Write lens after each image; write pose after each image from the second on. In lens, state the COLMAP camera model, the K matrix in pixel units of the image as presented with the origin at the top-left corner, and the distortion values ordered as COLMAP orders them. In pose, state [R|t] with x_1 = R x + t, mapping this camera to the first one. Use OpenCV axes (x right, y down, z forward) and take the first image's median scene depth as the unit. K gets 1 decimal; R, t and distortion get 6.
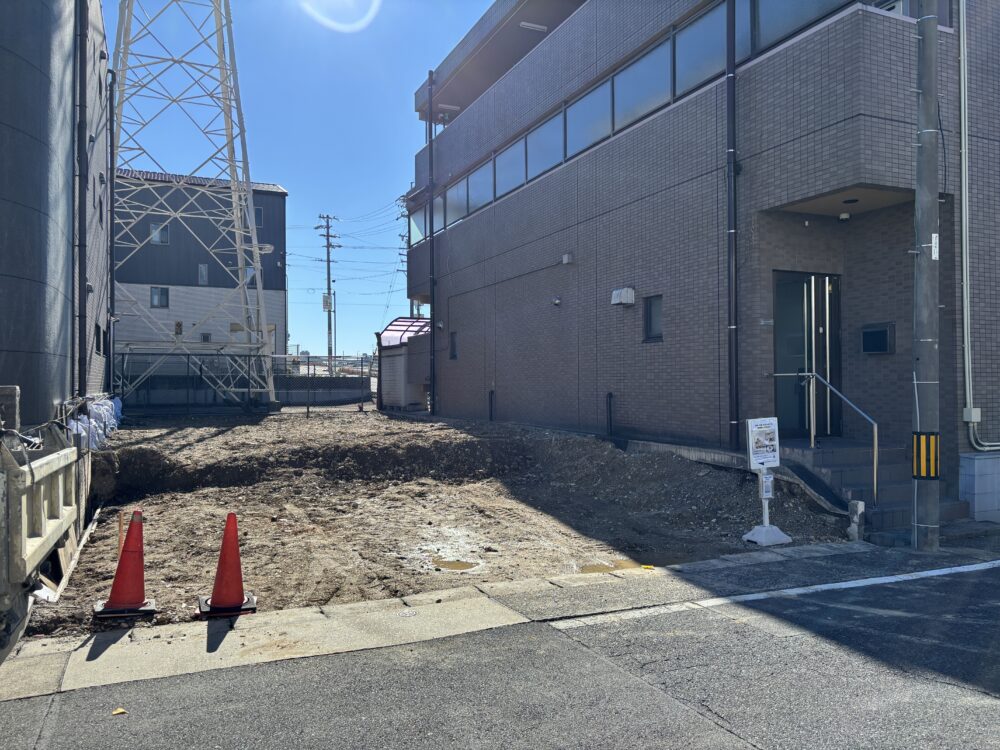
lens RADIAL K [[760.0, 0, 492.8], [0, 760.0, 372.0], [0, 0, 1]] dist [0.038918, -0.039272]
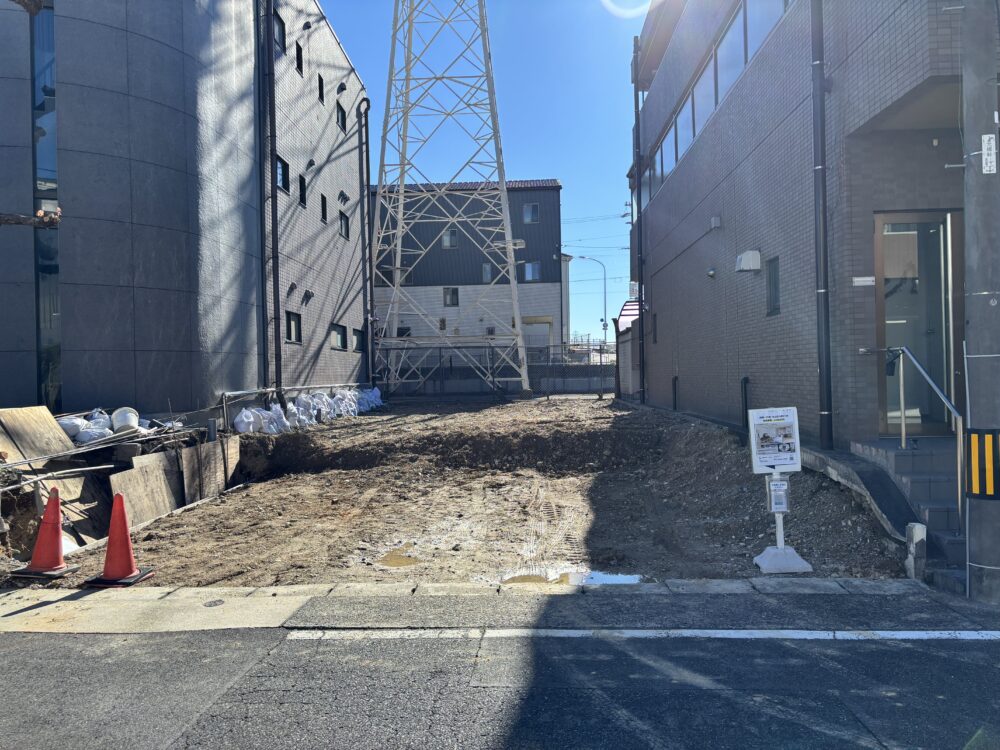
lens RADIAL K [[758.0, 0, 488.1], [0, 758.0, 372.3], [0, 0, 1]] dist [0.048632, -0.050832]
pose [[0.894162, -0.018973, -0.447342, 0.438385], [0.026522, 0.999592, 0.010617, 0.008456], [0.446958, -0.021358, 0.894300, 0.181188]]
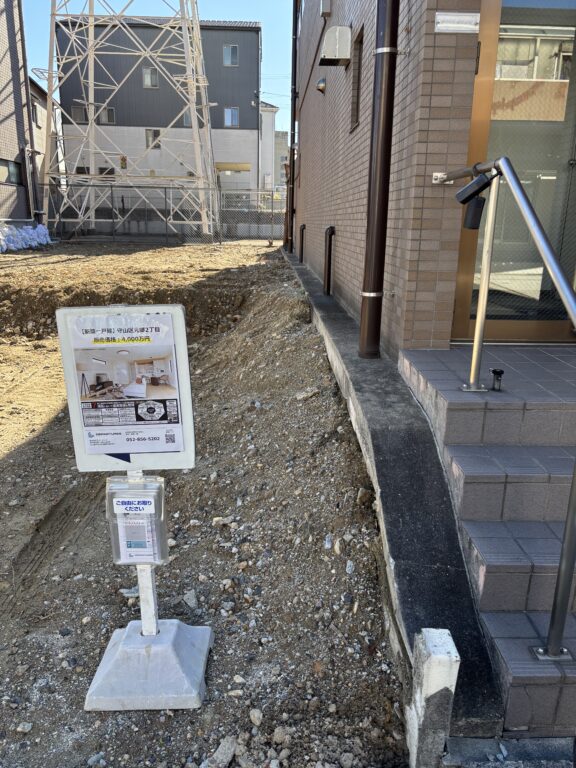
lens RADIAL K [[583.6, 0, 286.6], [0, 583.6, 382.4], [0, 0, 1]] dist [0.038918, -0.039272]
pose [[0.927549, 0.116097, -0.355211, 0.486061], [-0.013361, 0.960213, 0.278948, 0.026368], [0.373463, -0.253992, 0.892196, 0.817310]]
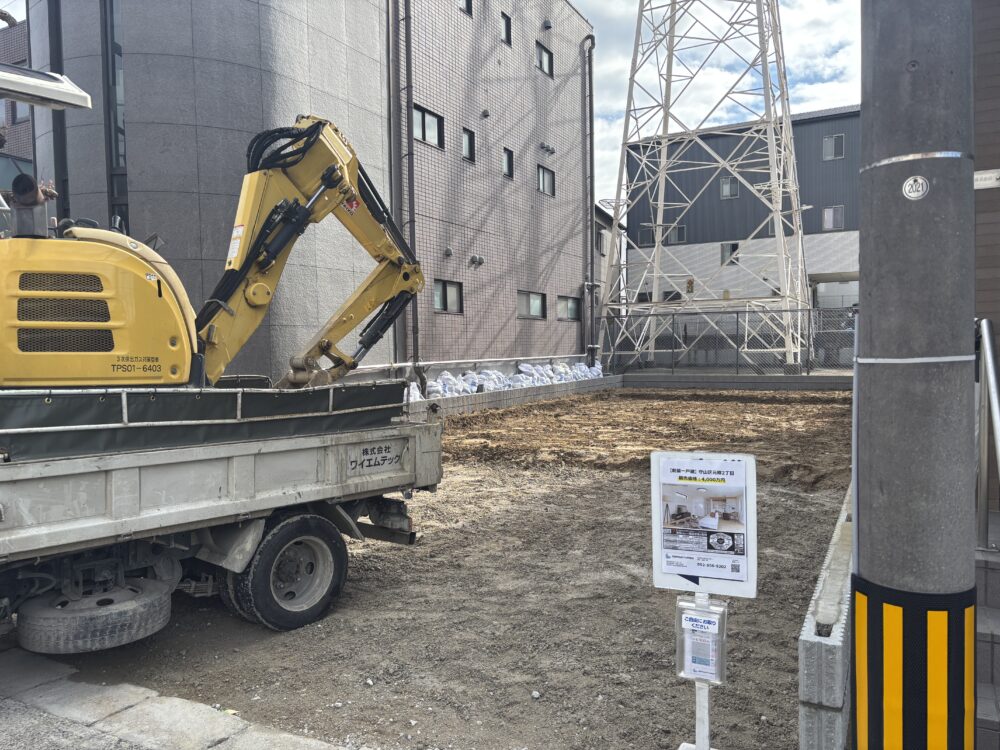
lens RADIAL K [[755.3, 0, 492.4], [0, 755.3, 379.8], [0, 0, 1]] dist [0.041632, -0.042724]
pose [[0.616885, 0.024544, -0.786671, 0.610691], [0.029113, 0.998118, 0.053971, 0.003647], [0.786515, -0.056196, 0.615009, 0.710319]]
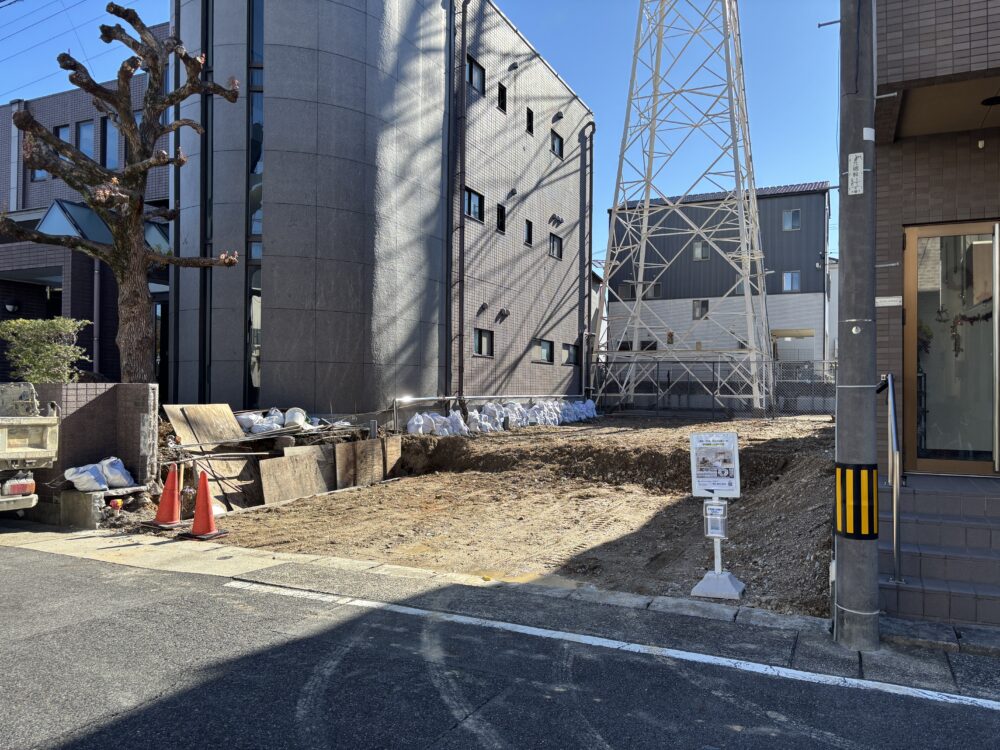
lens RADIAL K [[755.3, 0, 492.4], [0, 755.3, 379.8], [0, 0, 1]] dist [0.041632, -0.042724]
pose [[0.657172, -0.000638, -0.753740, 0.778718], [0.000768, 1.000000, -0.000177, 0.007090], [0.753740, -0.000463, 0.657172, 0.324365]]
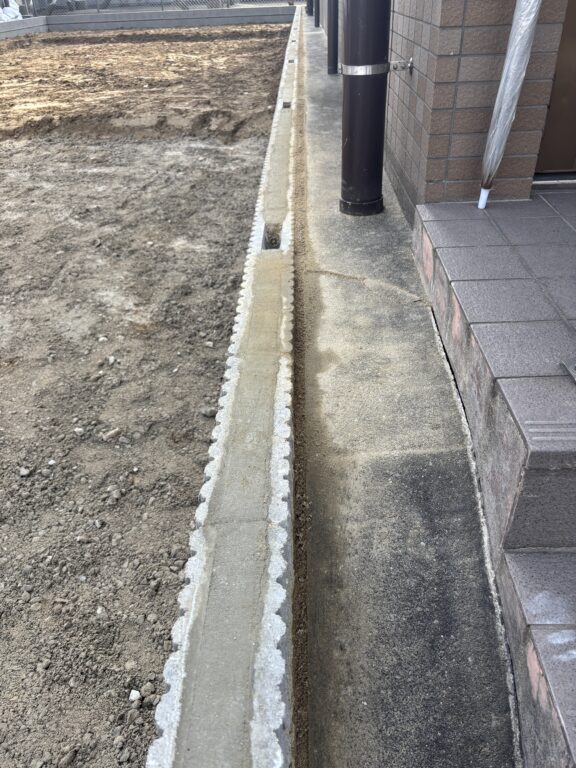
lens RADIAL K [[583.6, 0, 286.6], [0, 583.6, 382.4], [0, 0, 1]] dist [0.038918, -0.039272]
pose [[0.906143, 0.211938, -0.366042, 0.455951], [0.040625, 0.817797, 0.574071, 0.053567], [0.421016, -0.535061, 0.732431, 1.021550]]
